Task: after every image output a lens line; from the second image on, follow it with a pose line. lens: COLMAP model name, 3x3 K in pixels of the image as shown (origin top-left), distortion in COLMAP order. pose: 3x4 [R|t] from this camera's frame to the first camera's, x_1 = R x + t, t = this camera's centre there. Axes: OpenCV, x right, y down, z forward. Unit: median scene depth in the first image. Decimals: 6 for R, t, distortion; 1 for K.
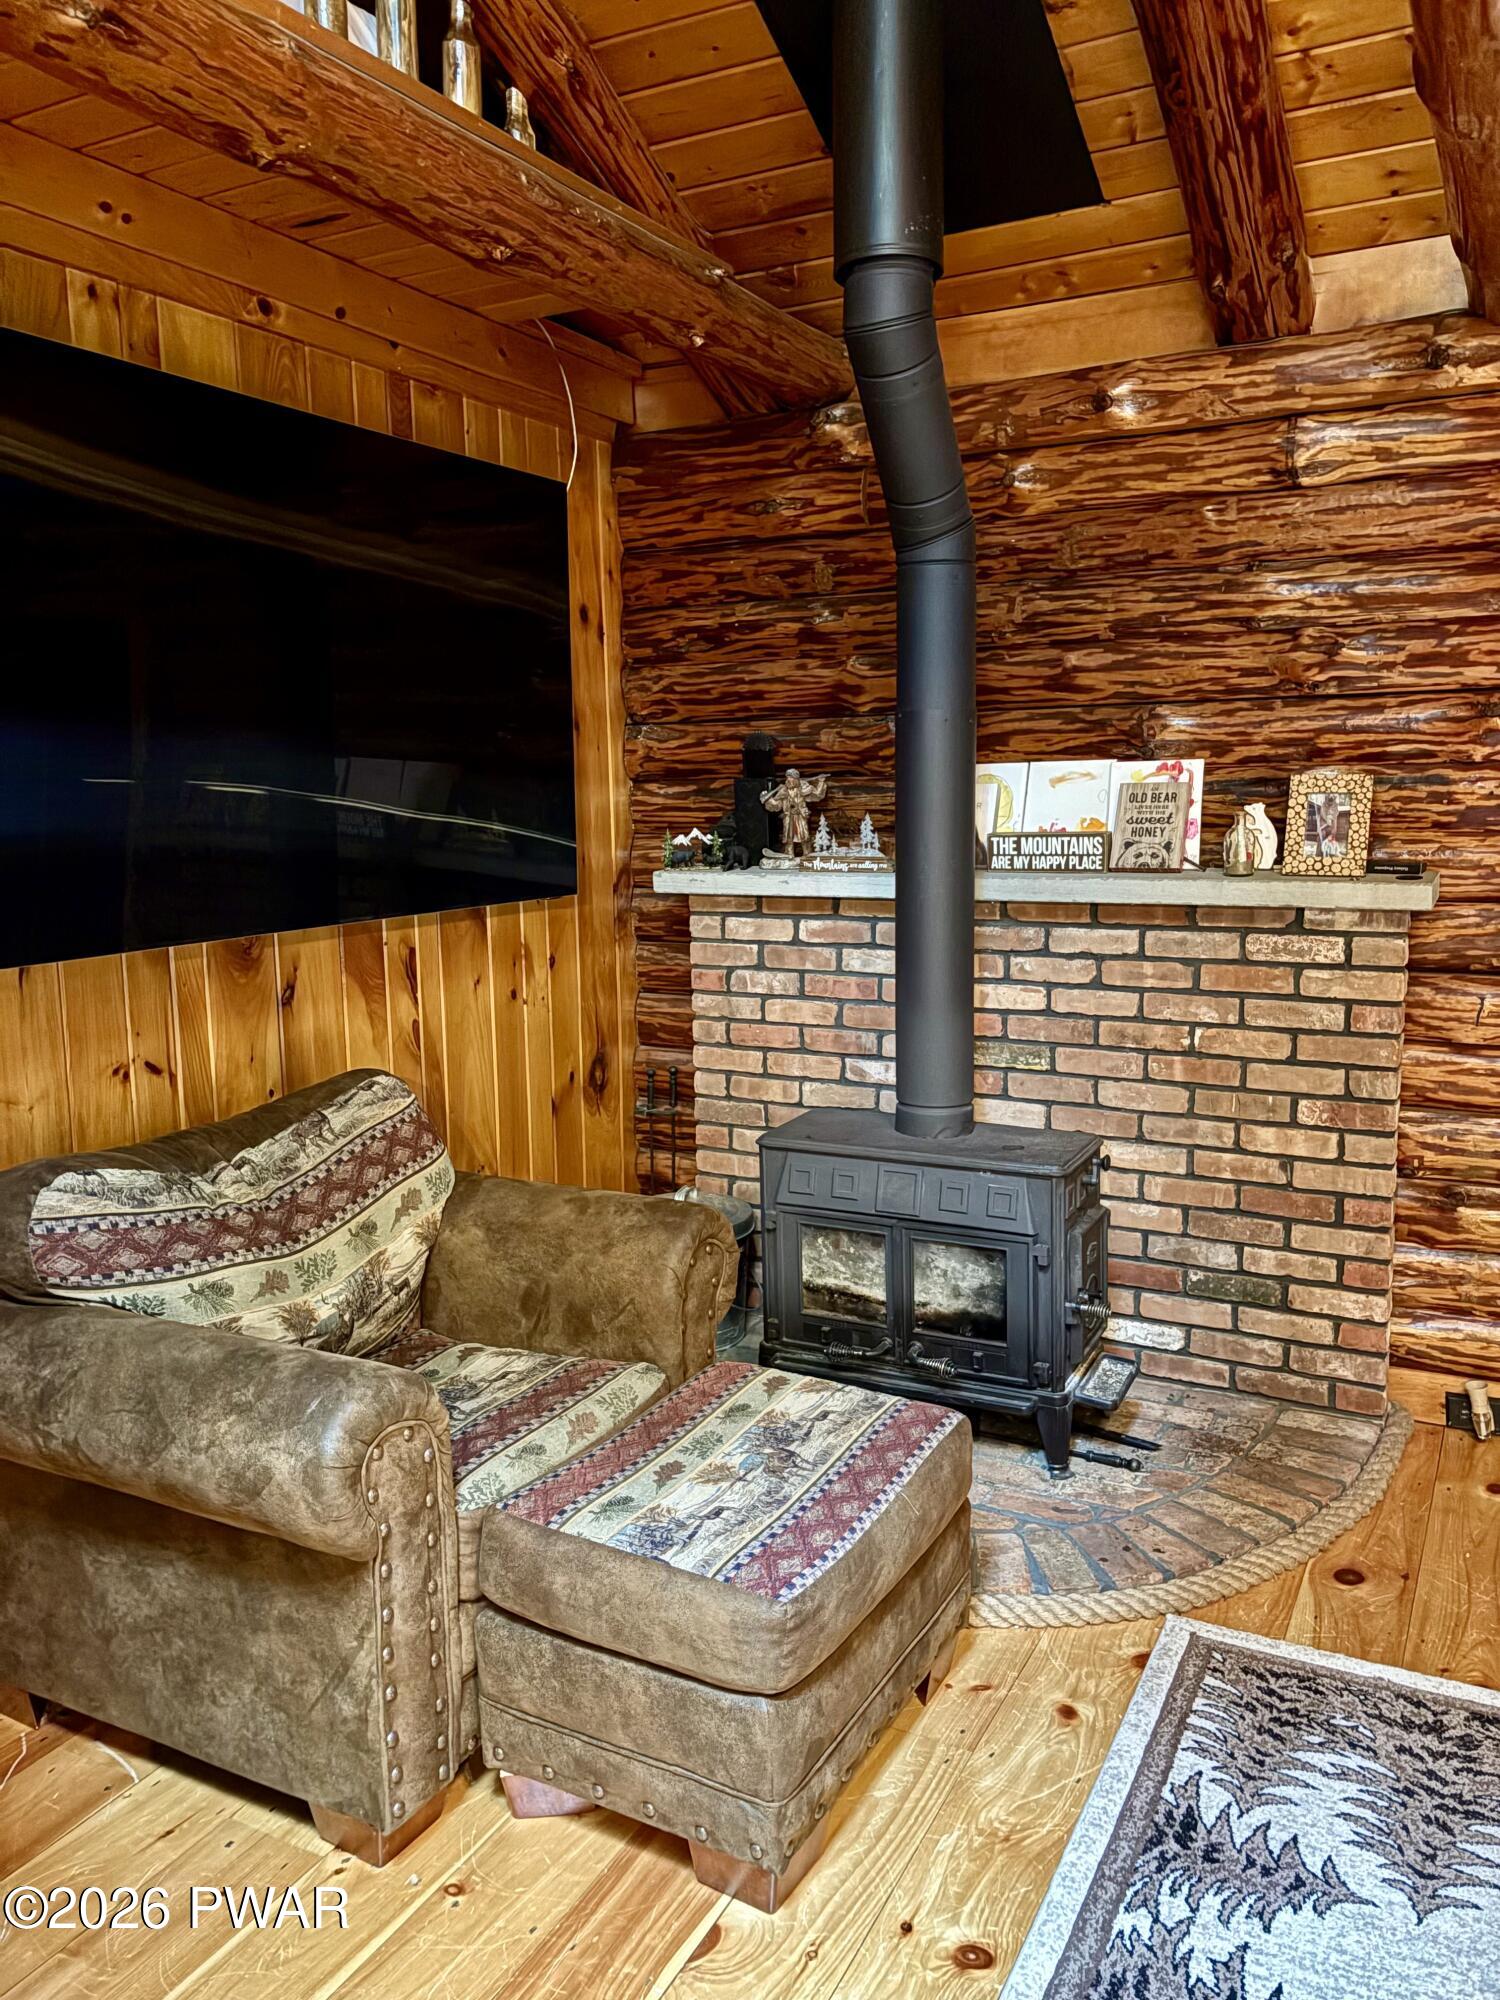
lens RADIAL K [[1513.8, 0, 754.0], [0, 1513.8, 1013.8], [0, 0, 1]] dist [0.040483, -0.087772]
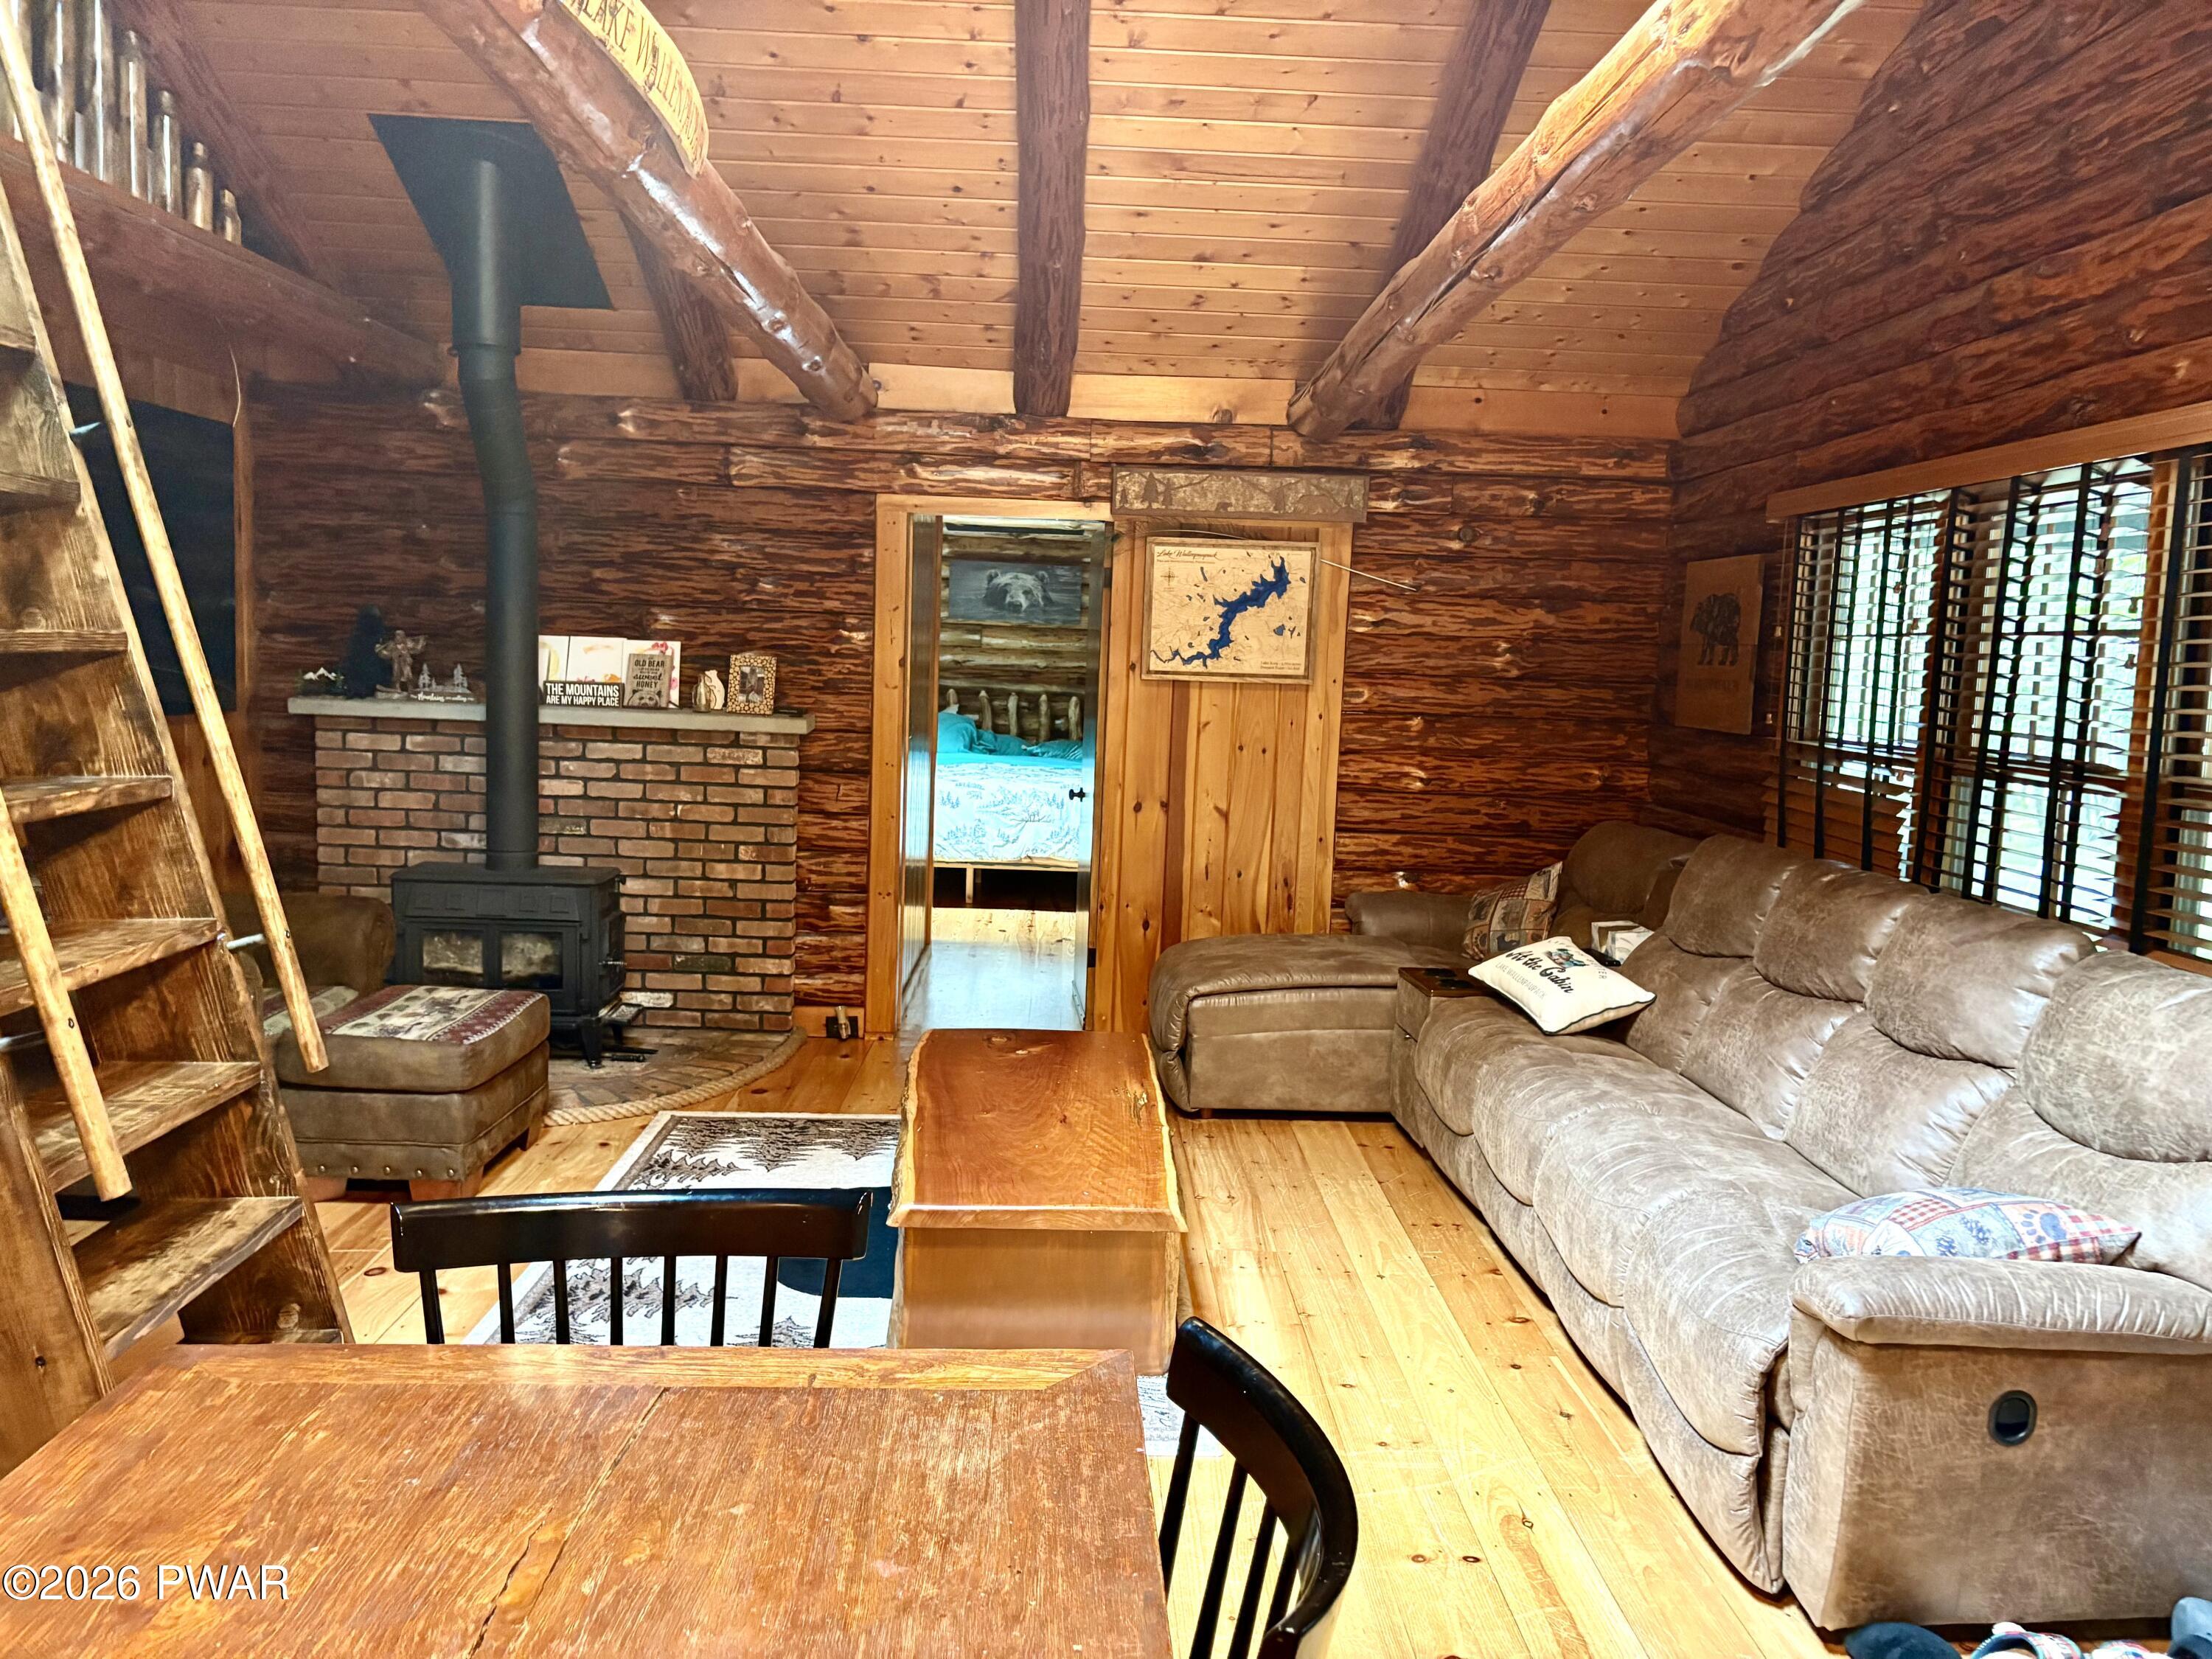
lens RADIAL K [[1674.3, 0, 1106.0], [0, 1674.3, 829.5], [0, 0, 1]] dist [0.040483, -0.087772]
pose [[0.875189, -0.003600, 0.483769, -0.183784], [0.021009, 0.999312, -0.030572, 0.102586], [-0.483326, 0.036920, 0.874662, -0.817686]]
